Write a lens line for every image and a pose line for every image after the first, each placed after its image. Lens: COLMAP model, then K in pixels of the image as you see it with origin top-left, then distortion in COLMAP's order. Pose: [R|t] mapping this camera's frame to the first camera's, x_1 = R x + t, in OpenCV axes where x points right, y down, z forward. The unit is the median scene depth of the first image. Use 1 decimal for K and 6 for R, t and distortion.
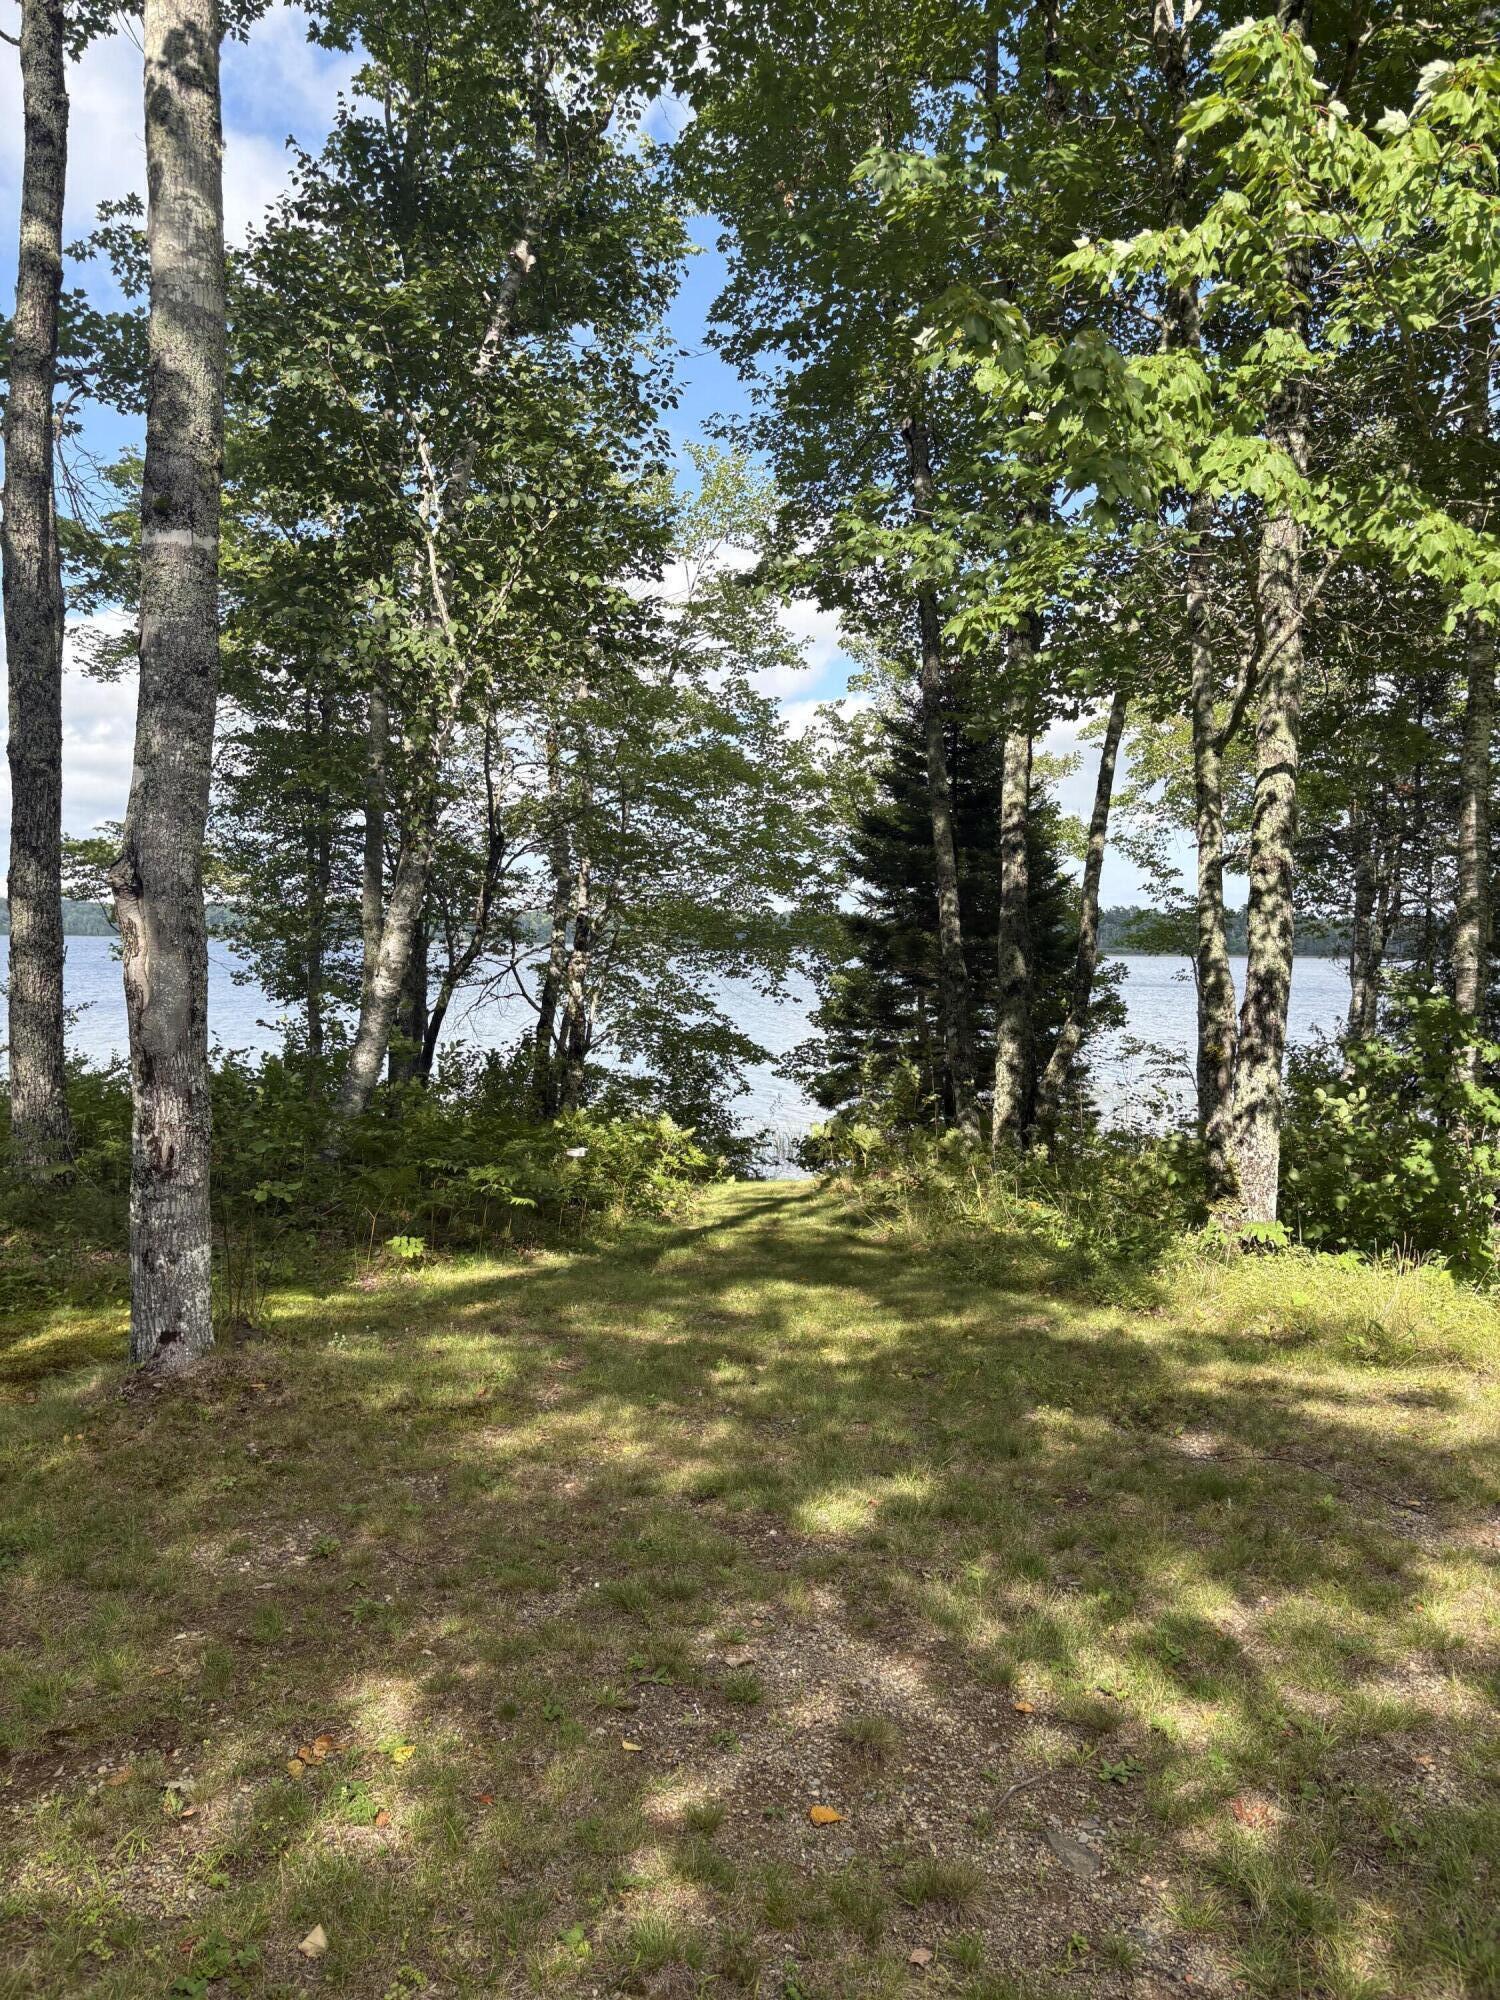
lens RADIAL K [[1523.9, 0, 756.1], [0, 1523.9, 1003.7], [0, 0, 1]] dist [0.055293, -0.049541]
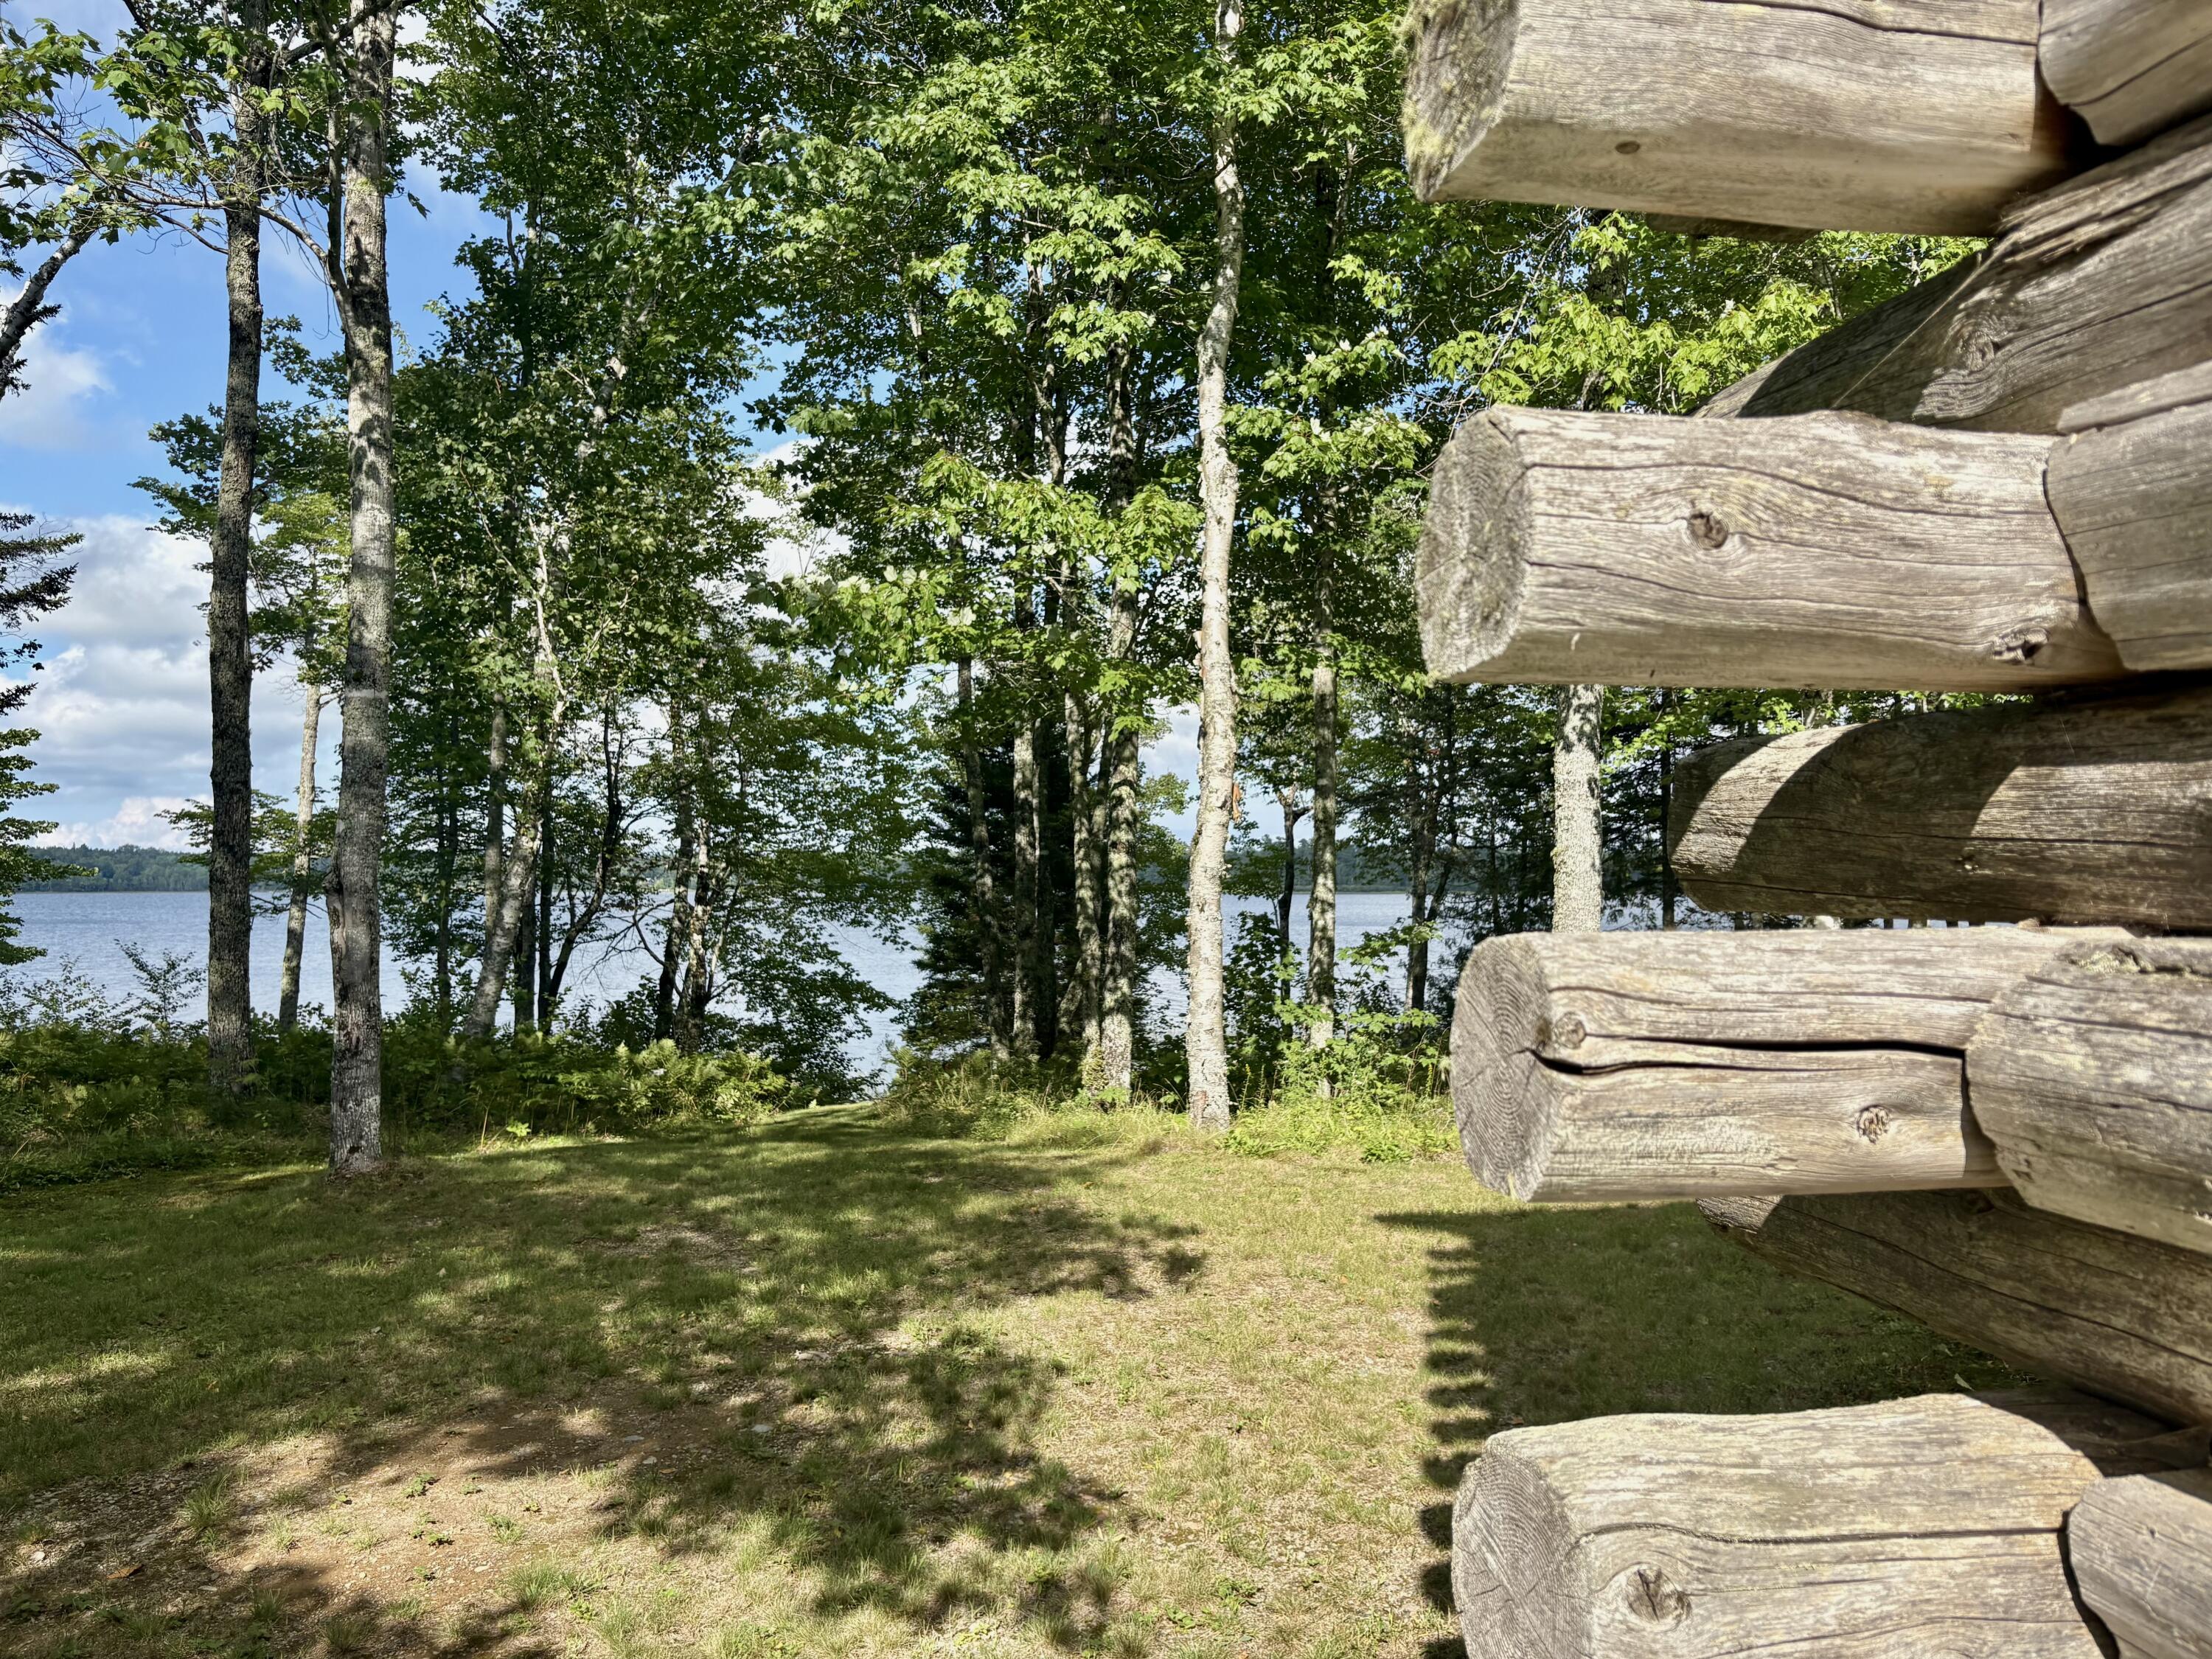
lens RADIAL K [[1685.5, 0, 1106.1], [0, 1685.5, 844.1], [0, 0, 1]] dist [0.055293, -0.049541]
pose [[0.995633, -0.013225, 0.092413, 0.056806], [0.019090, 0.997839, -0.062869, 0.001954], [-0.091381, 0.064359, 0.993734, -0.197954]]
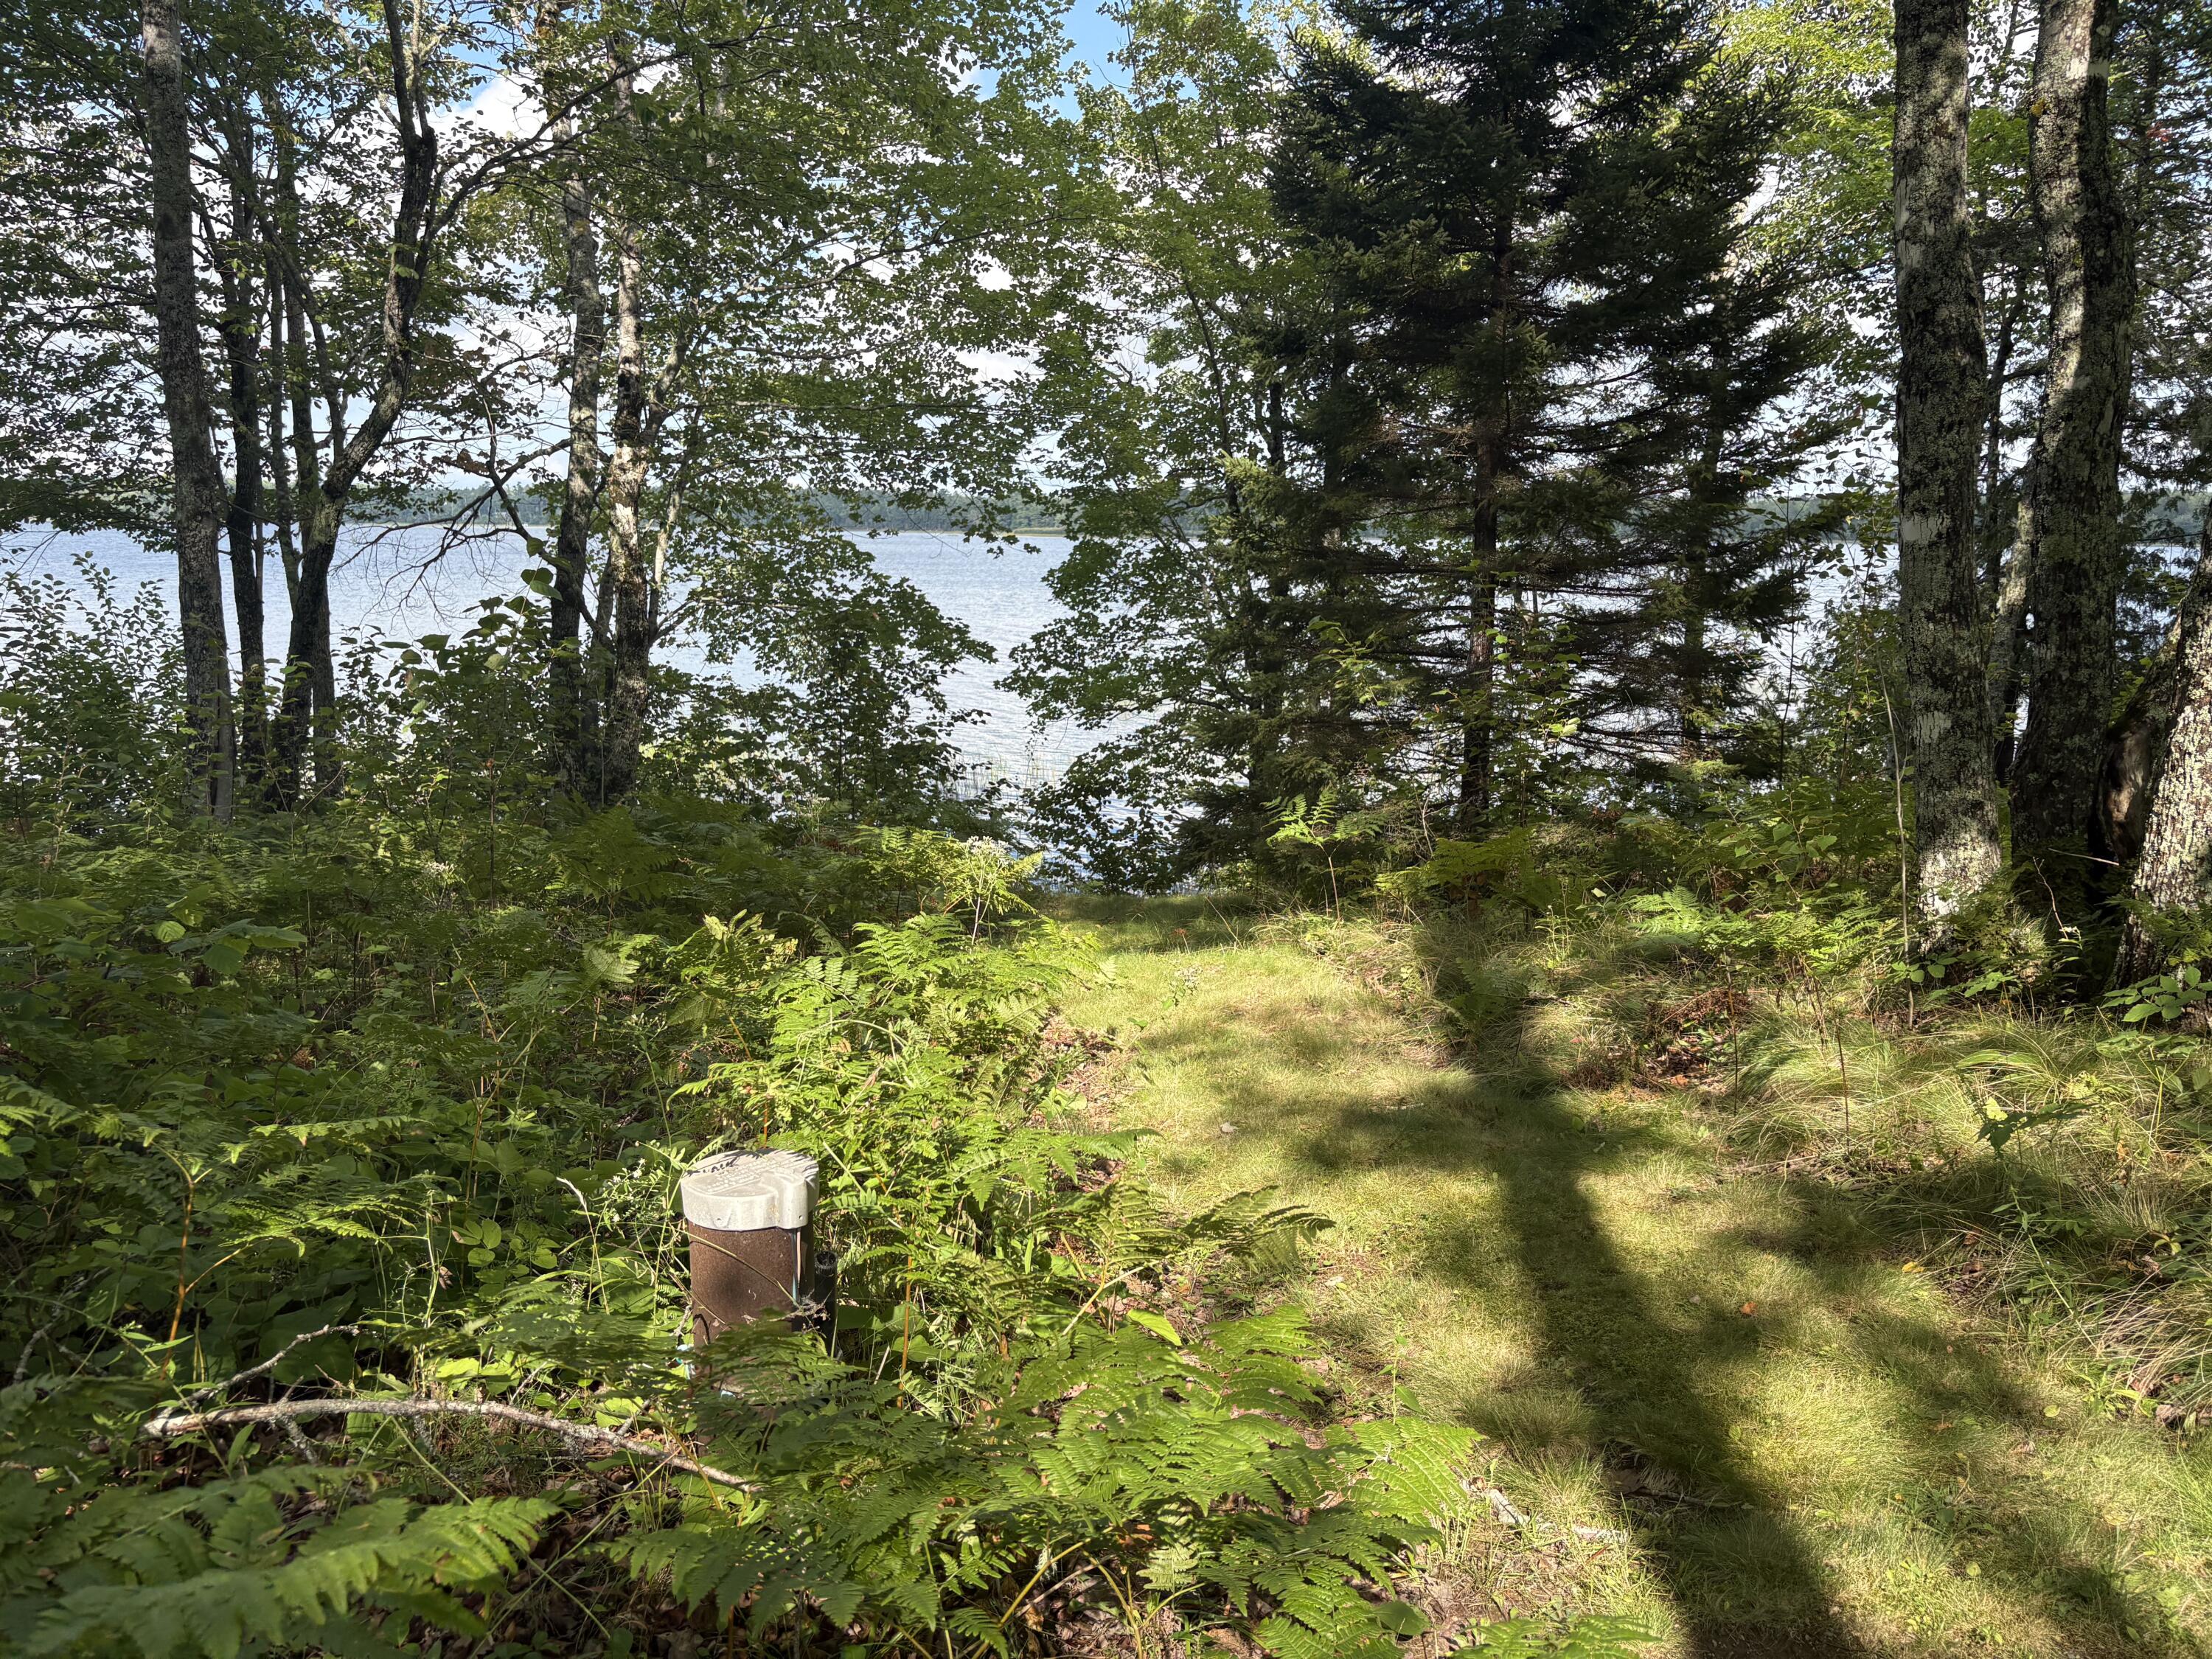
lens RADIAL K [[1685.5, 0, 1099.5], [0, 1685.5, 819.4], [0, 0, 1]] dist [0.055293, -0.049541]
pose [[0.986676, -0.031934, 0.159530, -0.053812], [0.010259, 0.990808, 0.134886, 0.014788], [-0.162371, -0.131452, 0.977935, 0.396447]]
